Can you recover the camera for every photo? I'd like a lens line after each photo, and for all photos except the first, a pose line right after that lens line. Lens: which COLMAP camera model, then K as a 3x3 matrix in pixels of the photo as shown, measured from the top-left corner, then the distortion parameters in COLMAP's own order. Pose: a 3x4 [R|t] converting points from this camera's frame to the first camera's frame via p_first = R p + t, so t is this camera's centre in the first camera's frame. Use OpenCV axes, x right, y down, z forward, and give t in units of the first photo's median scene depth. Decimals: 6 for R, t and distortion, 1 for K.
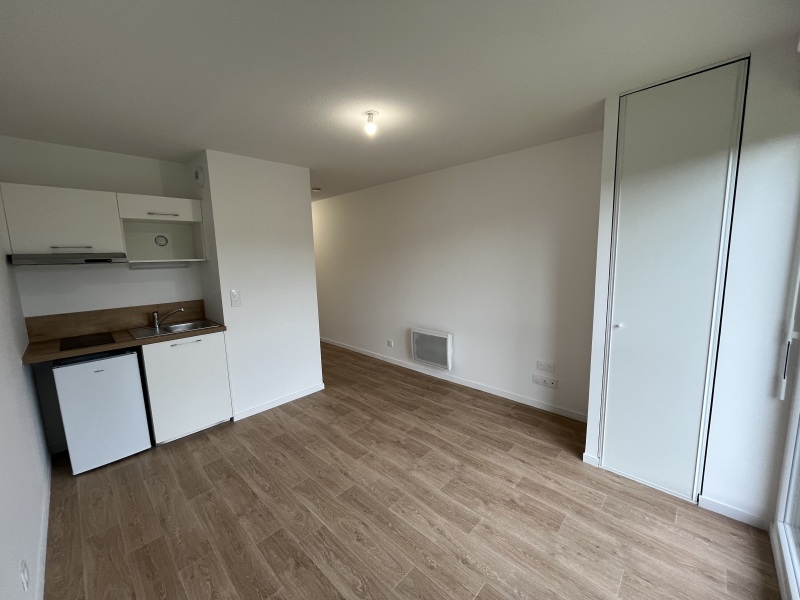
lens RADIAL K [[330.0, 0, 397.2], [0, 330.0, 300.6], [0, 0, 1]] dist [-0.001694, -0.000094]
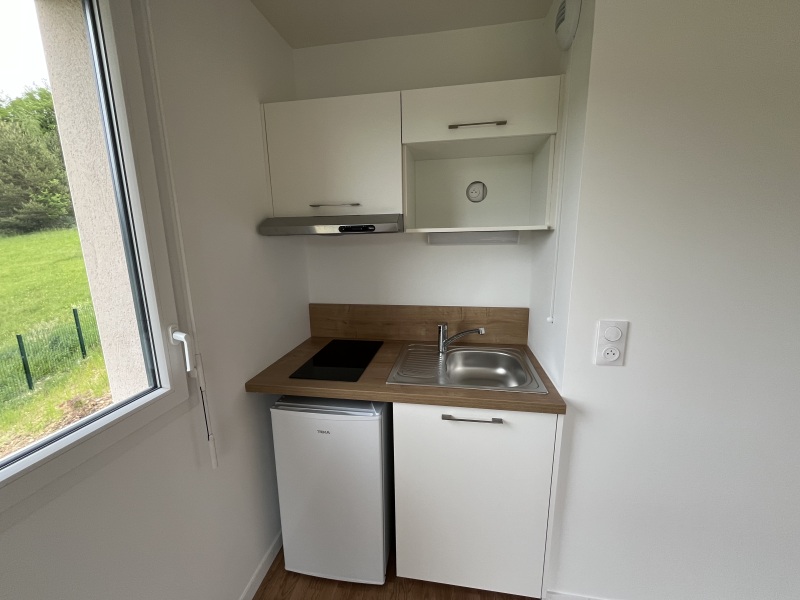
lens RADIAL K [[330.0, 0, 397.2], [0, 330.0, 300.6], [0, 0, 1]] dist [-0.001694, -0.000094]
pose [[0.565892, 0.180420, -0.804496, -0.441394], [-0.113127, 0.983526, 0.140996, -0.094284], [0.816681, 0.011221, 0.576980, 0.790731]]
